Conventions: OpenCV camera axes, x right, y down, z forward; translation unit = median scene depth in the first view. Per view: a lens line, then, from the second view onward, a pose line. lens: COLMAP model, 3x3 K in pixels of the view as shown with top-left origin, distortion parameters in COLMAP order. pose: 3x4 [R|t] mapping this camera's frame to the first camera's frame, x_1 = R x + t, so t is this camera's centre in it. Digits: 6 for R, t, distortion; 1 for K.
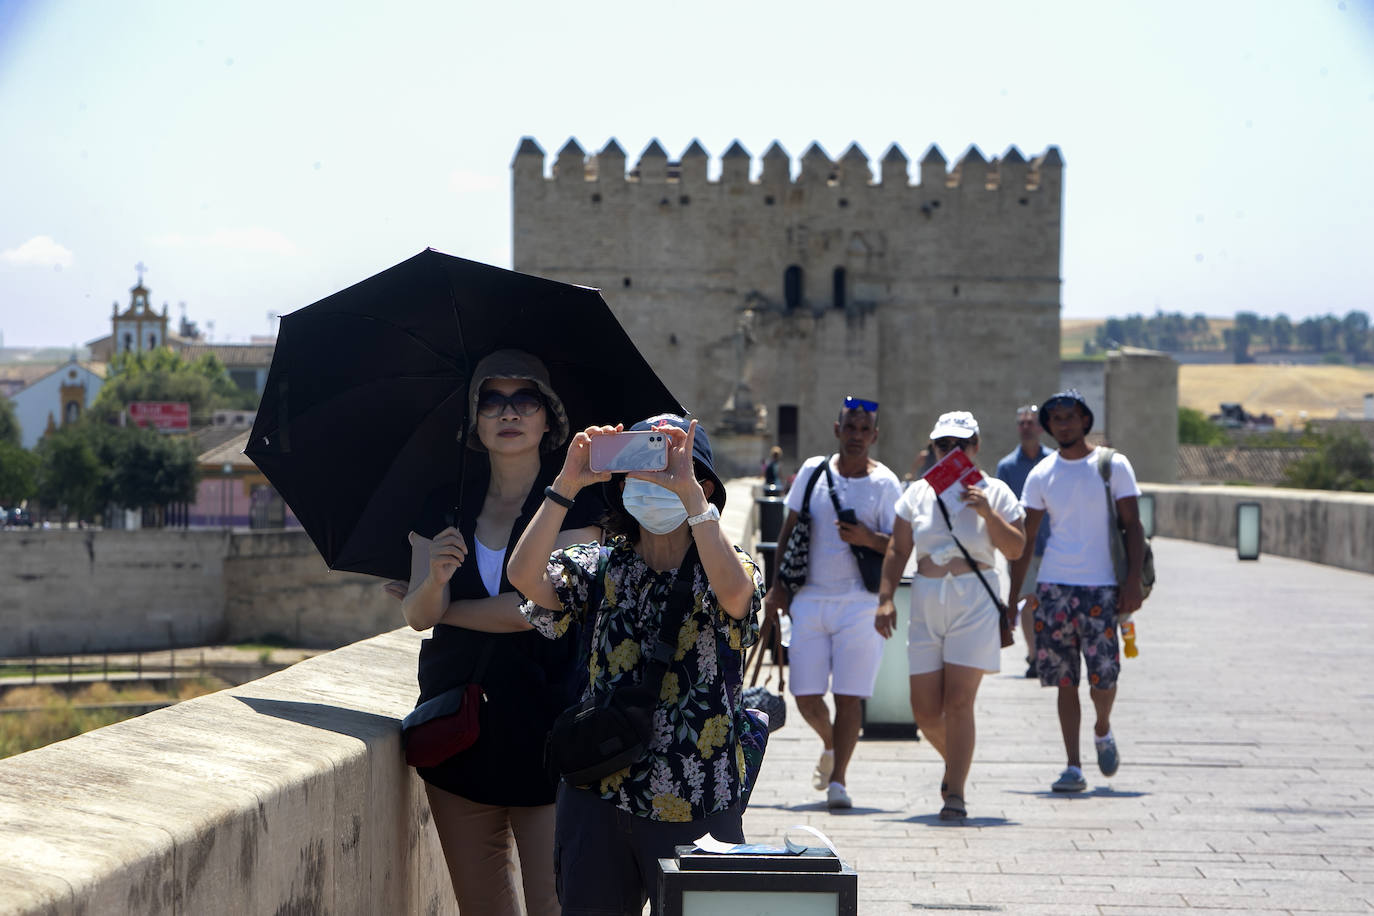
lens RADIAL K [[6667.1, 0, 691.4], [0, 6667.1, 429.2], [0, 0, 1]] dist [1.129291, -0.634517]
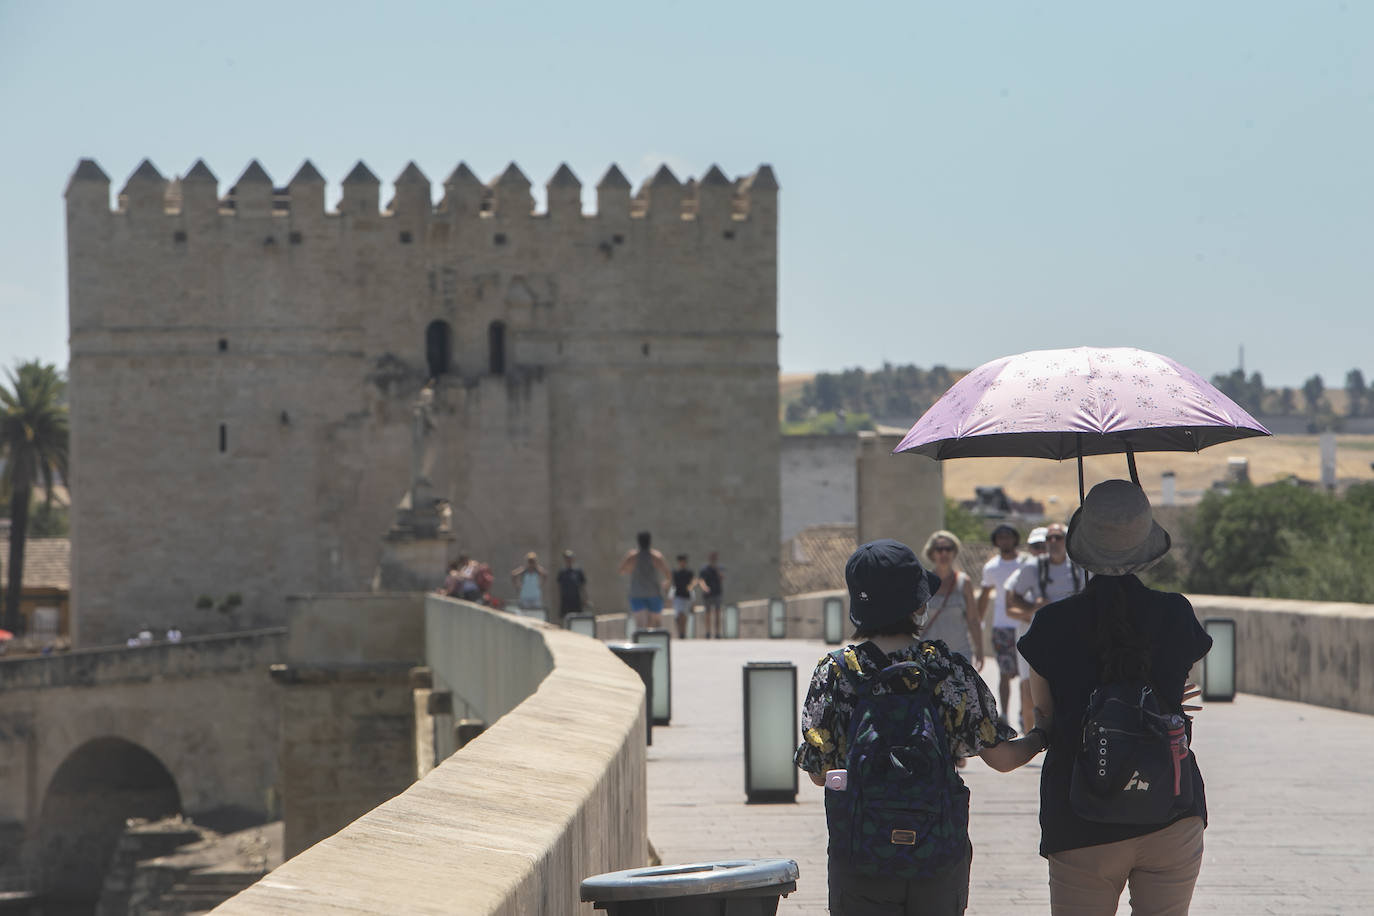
lens RADIAL K [[6667.1, 0, 691.4], [0, 6667.1, 429.2], [0, 0, 1]] dist [1.129291, -0.634517]
pose [[0.999495, -0.015063, 0.027984, 0.022905], [0.015506, 0.999757, -0.015665, 0.000875], [-0.027741, 0.016091, 0.999486, 0.219110]]
